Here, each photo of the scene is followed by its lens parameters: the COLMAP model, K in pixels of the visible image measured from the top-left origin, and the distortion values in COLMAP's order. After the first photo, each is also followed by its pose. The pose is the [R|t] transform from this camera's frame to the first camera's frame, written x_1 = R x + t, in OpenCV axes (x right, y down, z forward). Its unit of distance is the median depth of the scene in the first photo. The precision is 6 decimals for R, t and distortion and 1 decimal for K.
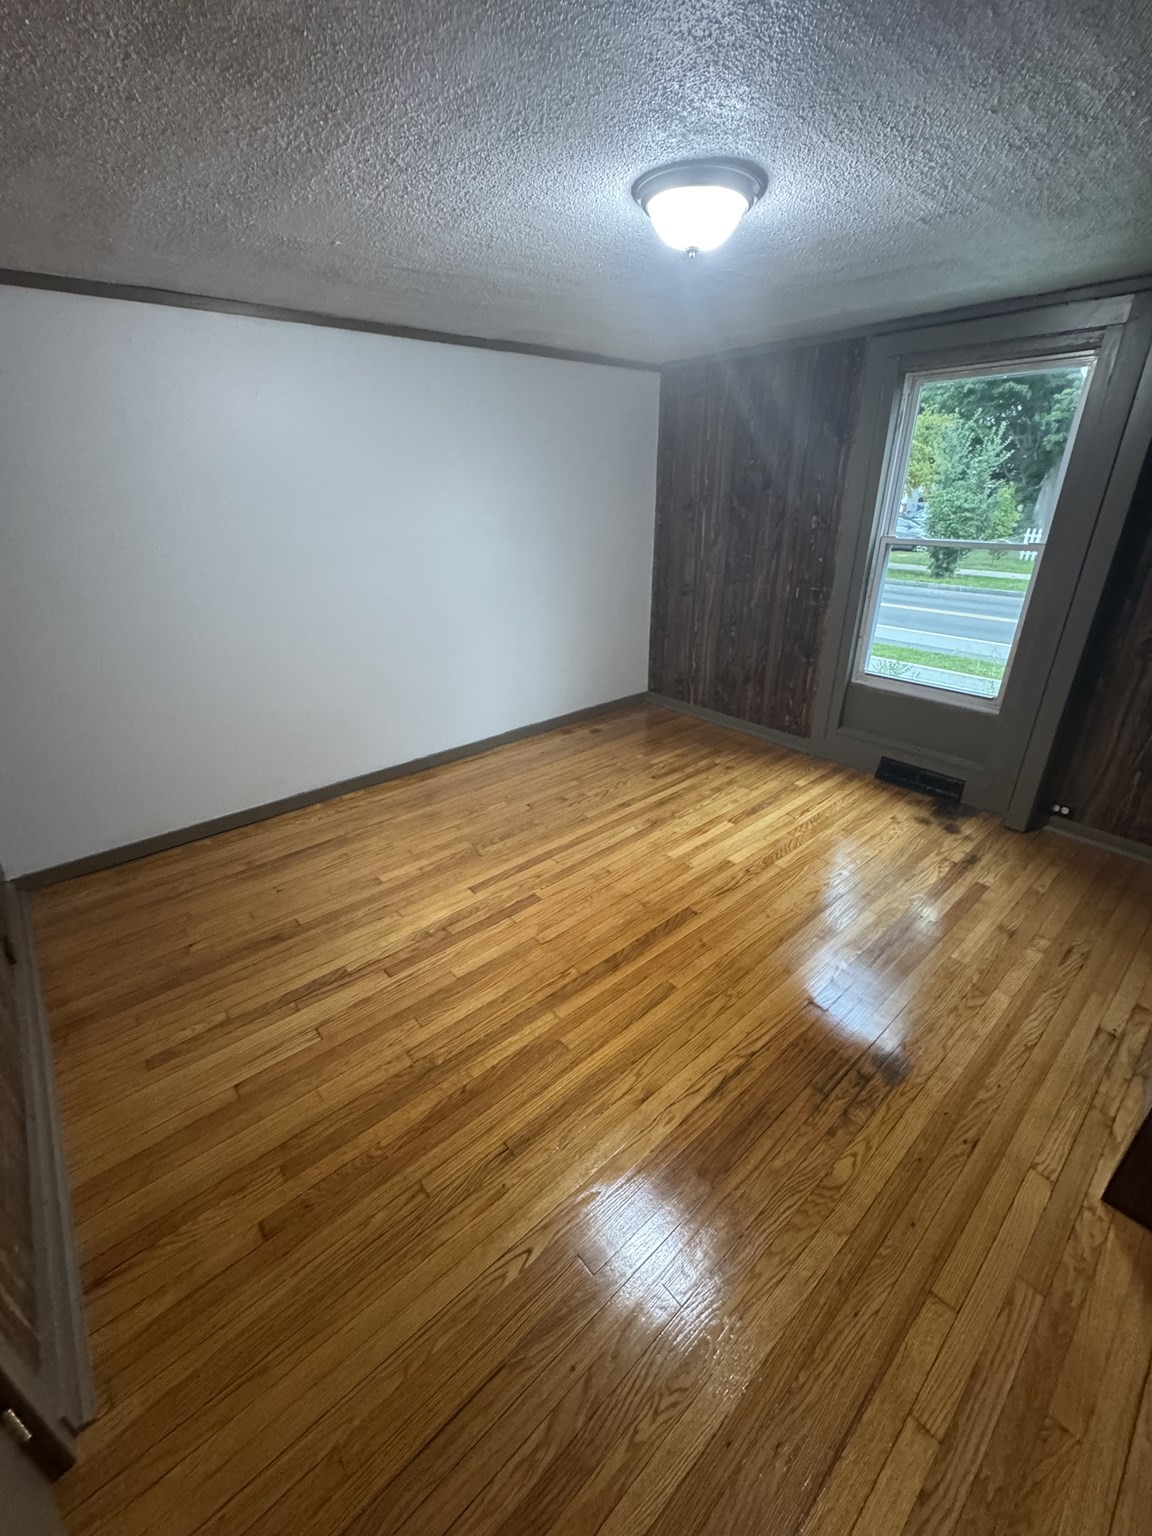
lens RADIAL K [[616.6, 0, 579.8], [0, 616.6, 769.2], [0, 0, 1]] dist [-0.000946, -0.000039]
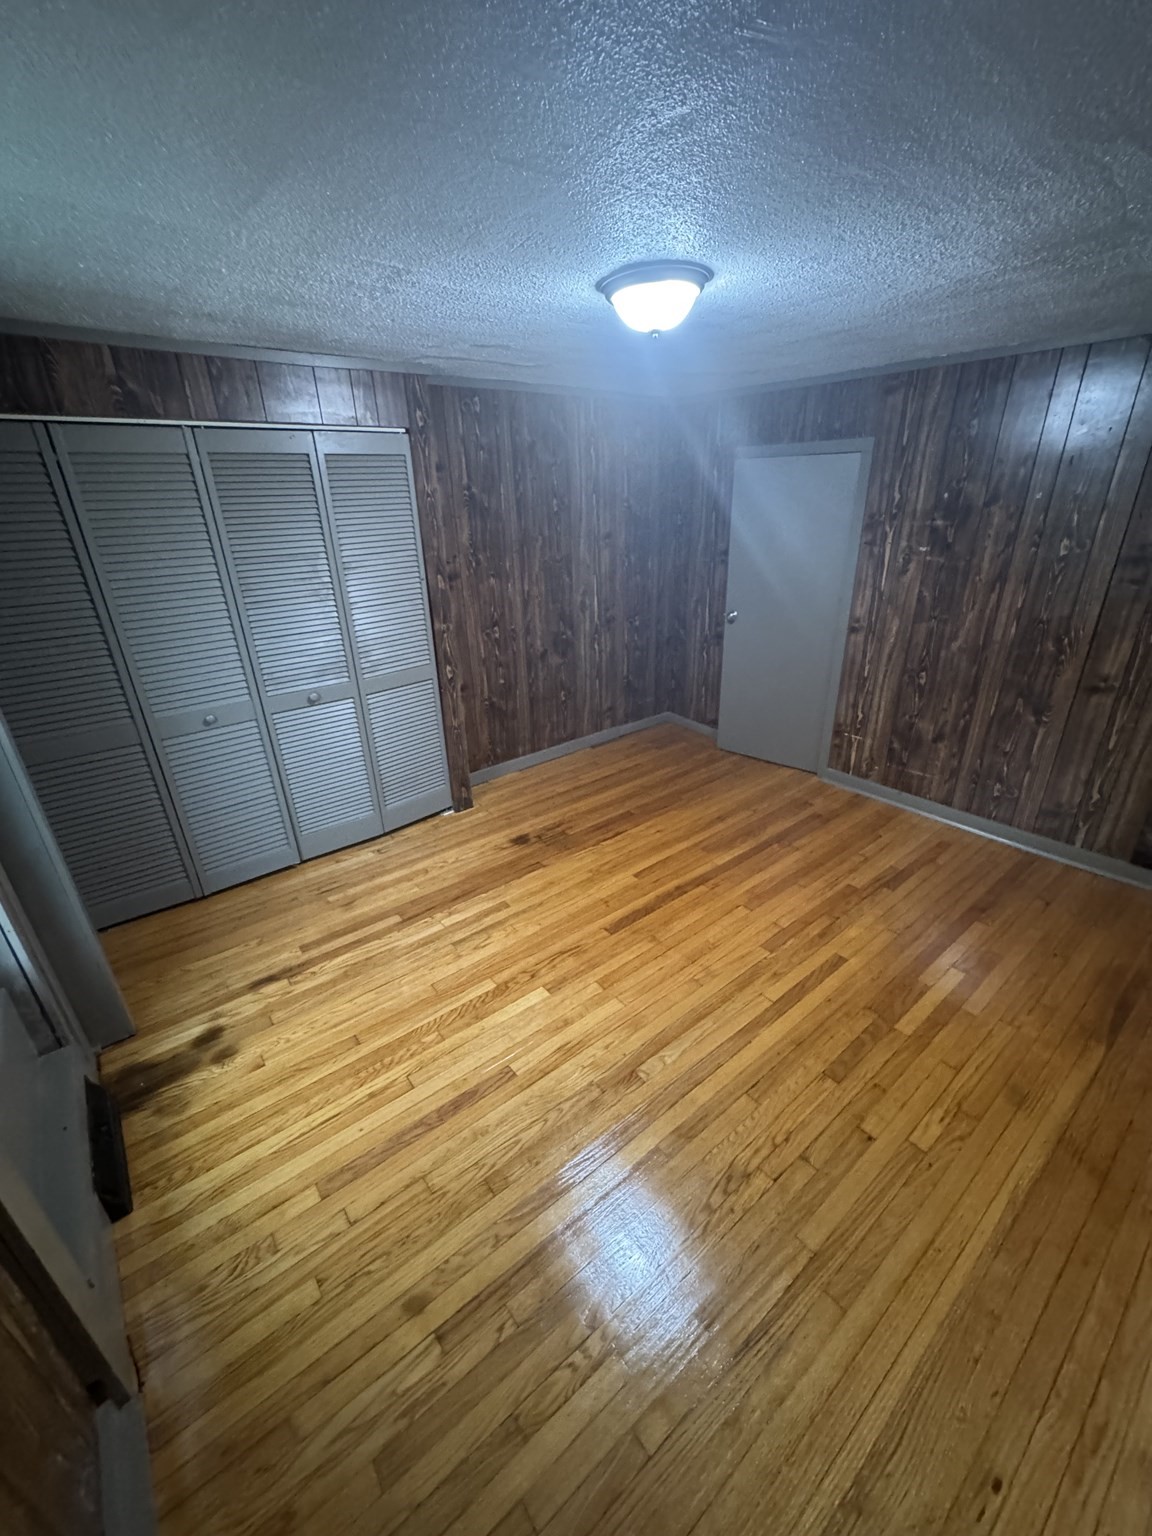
lens RADIAL K [[616.6, 0, 575.9], [0, 616.6, 771.9], [0, 0, 1]] dist [-0.000946, -0.000039]
pose [[-0.998705, 0.011652, 0.049530, 0.155737], [0.044989, 0.656953, 0.752588, -0.628771], [-0.023769, 0.753841, -0.656626, 1.267163]]
